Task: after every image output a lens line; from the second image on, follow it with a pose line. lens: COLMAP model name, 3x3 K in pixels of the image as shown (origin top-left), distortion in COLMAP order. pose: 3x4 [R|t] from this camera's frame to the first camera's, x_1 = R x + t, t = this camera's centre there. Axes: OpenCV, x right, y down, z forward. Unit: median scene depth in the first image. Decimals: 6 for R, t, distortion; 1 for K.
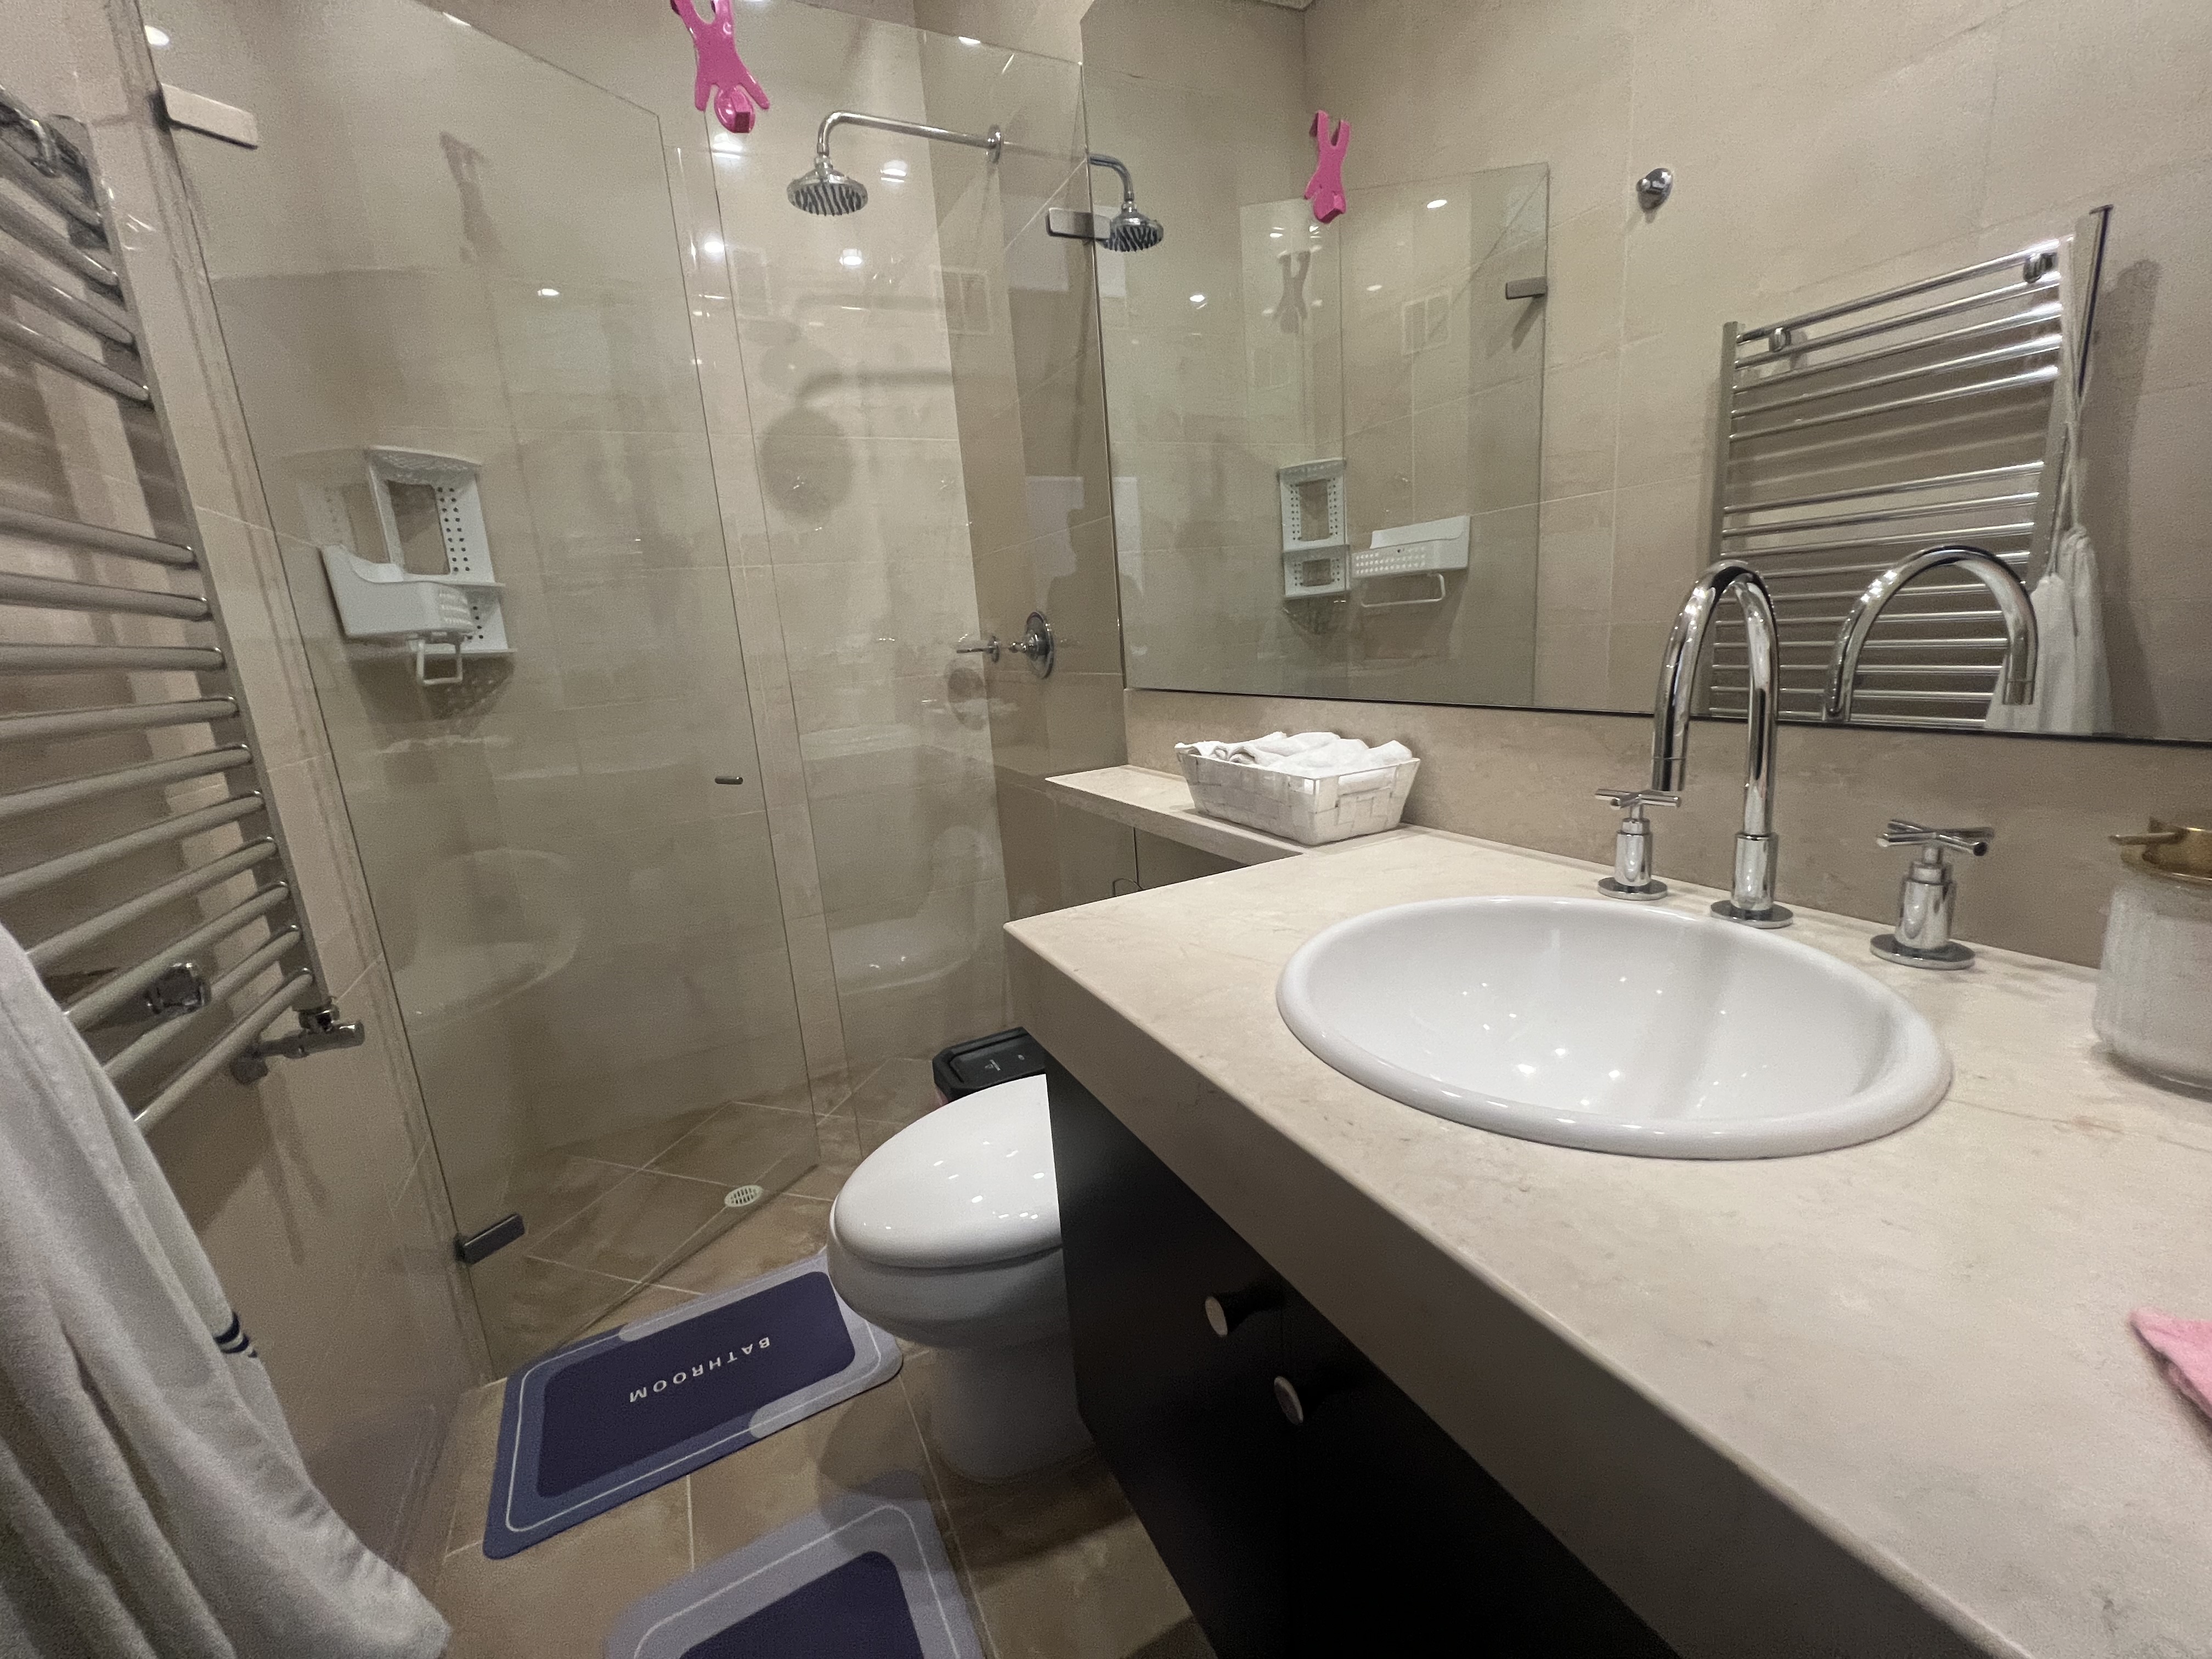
lens RADIAL K [[892.3, 0, 1107.0], [0, 892.3, 828.0], [0, 0, 1]] dist [-0.000373, 0.000018]
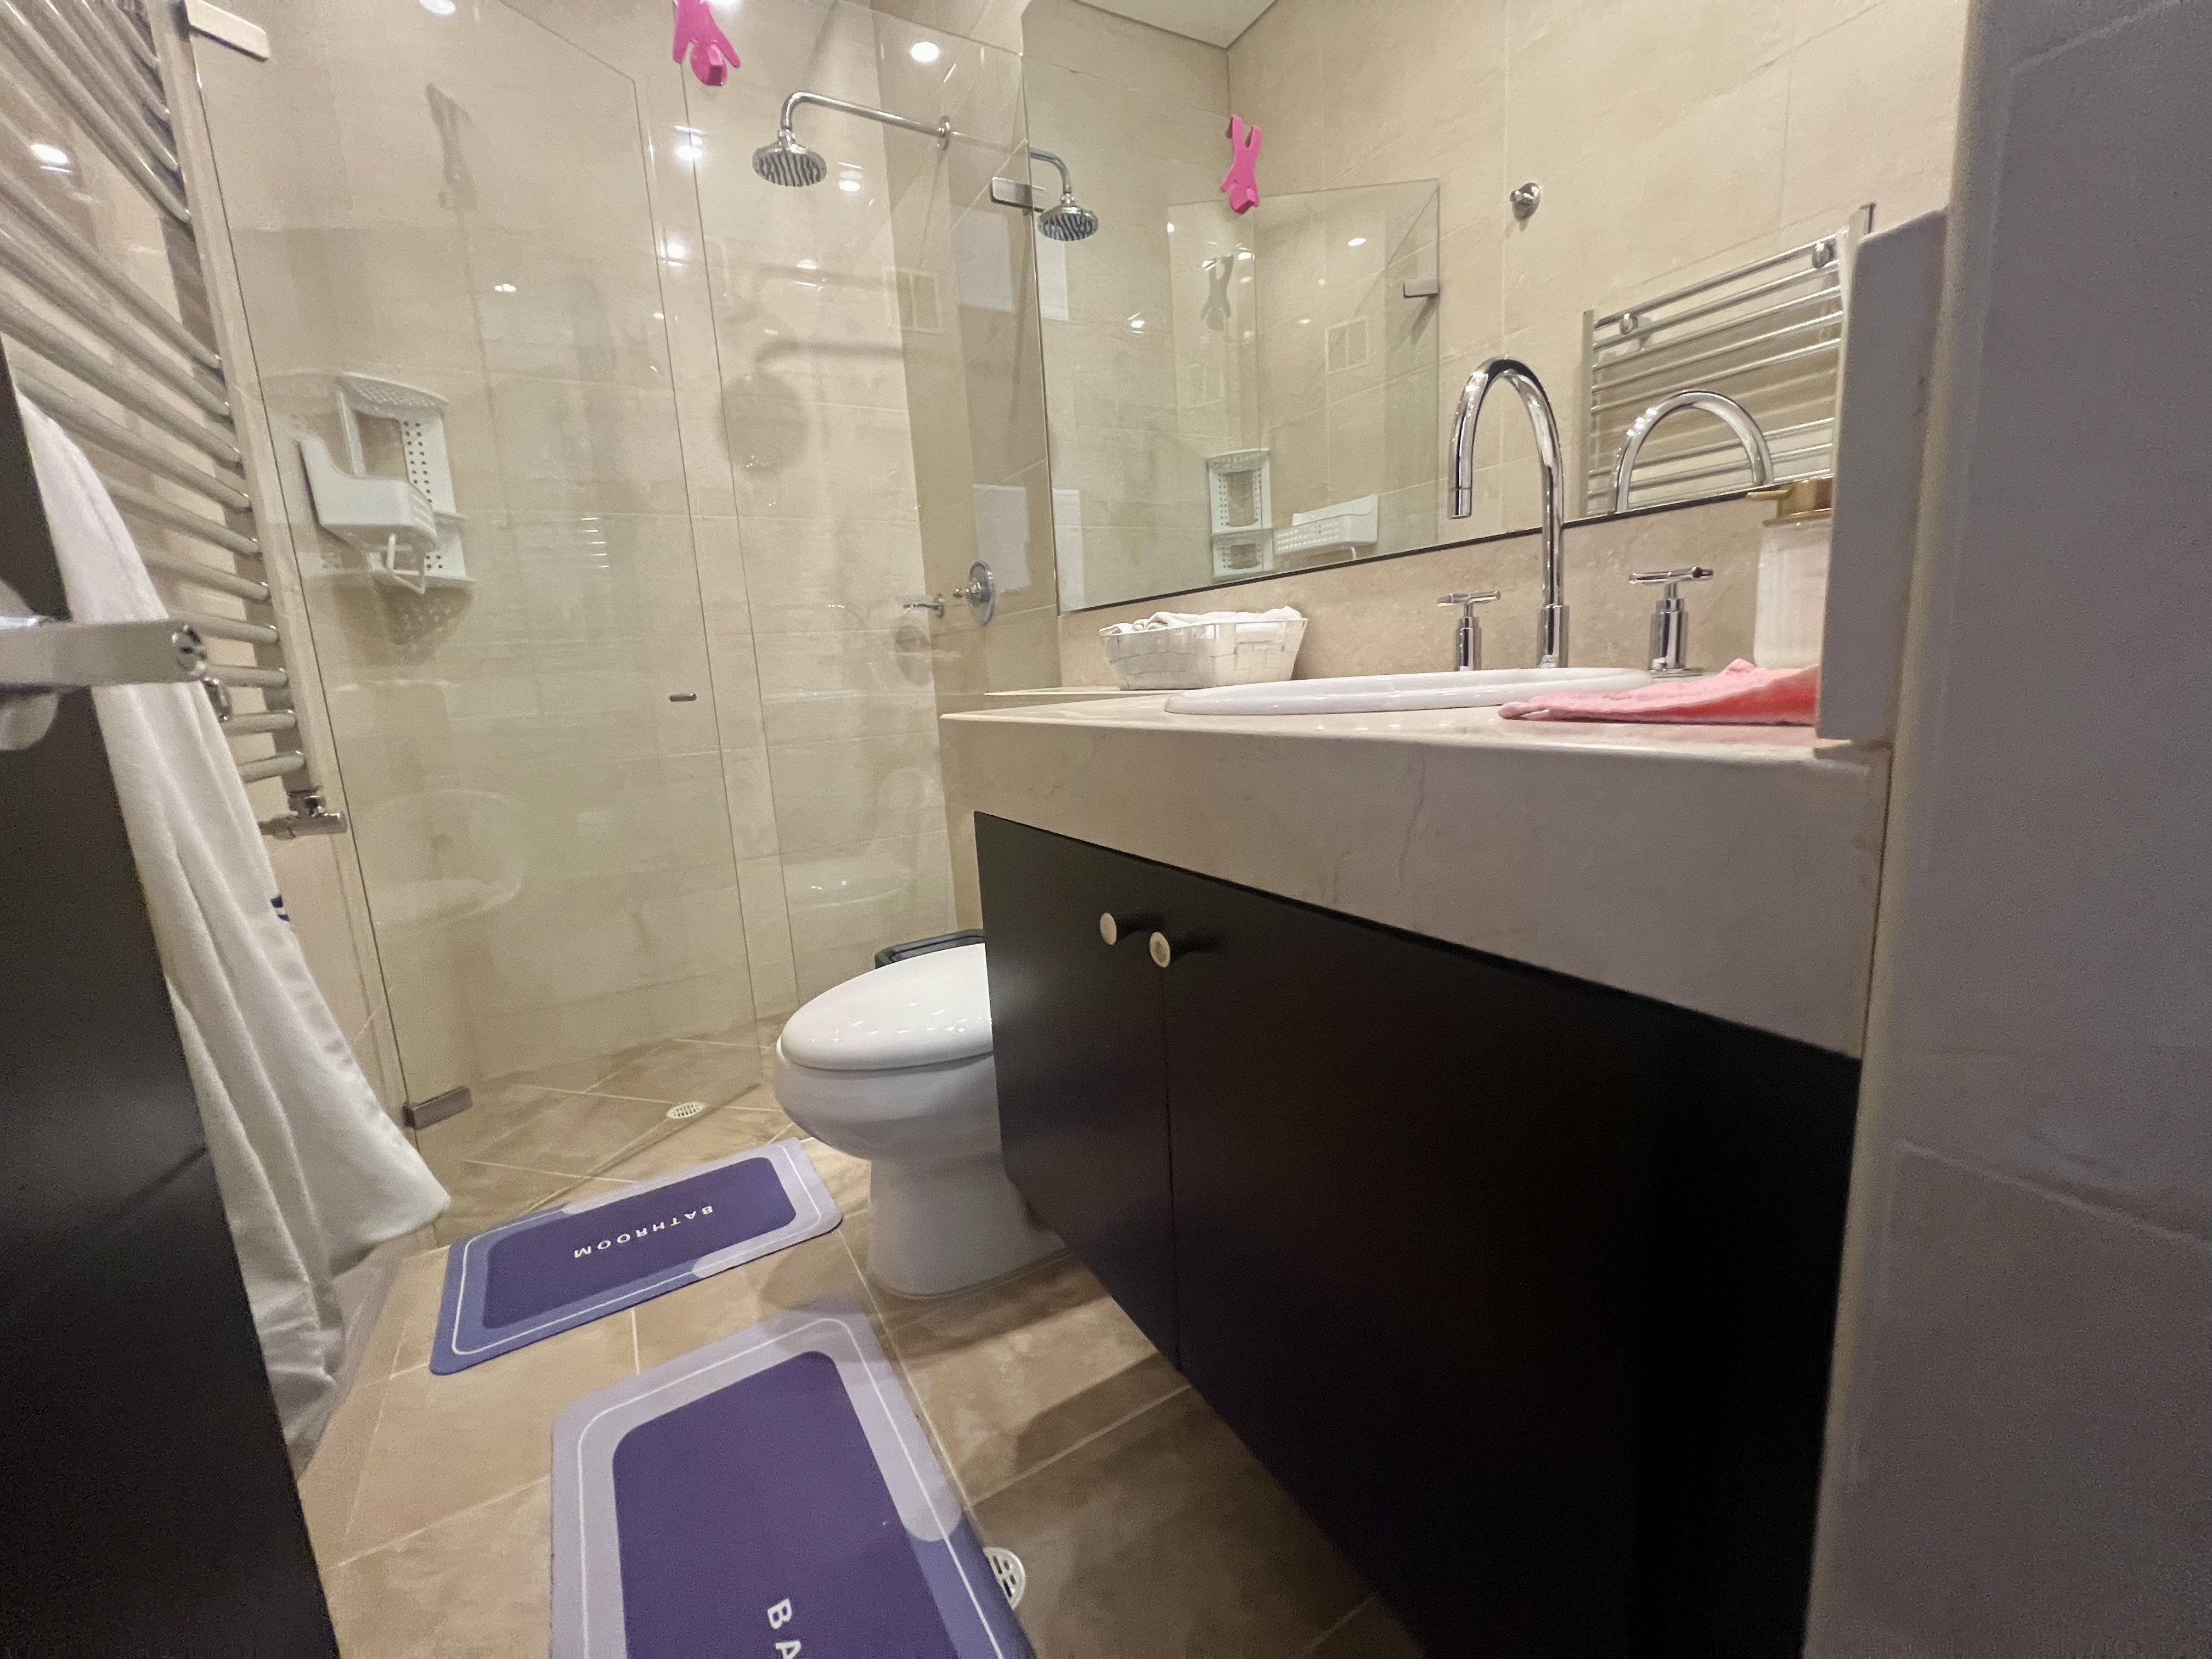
lens RADIAL K [[889.4, 0, 1106.4], [0, 889.4, 823.8], [0, 0, 1]] dist [-0.001494, 0.000236]
pose [[0.998199, 0.005872, 0.059703, 0.013431], [-0.003085, 0.998906, -0.046660, 0.136994], [-0.059912, 0.046392, 0.997125, -0.067424]]
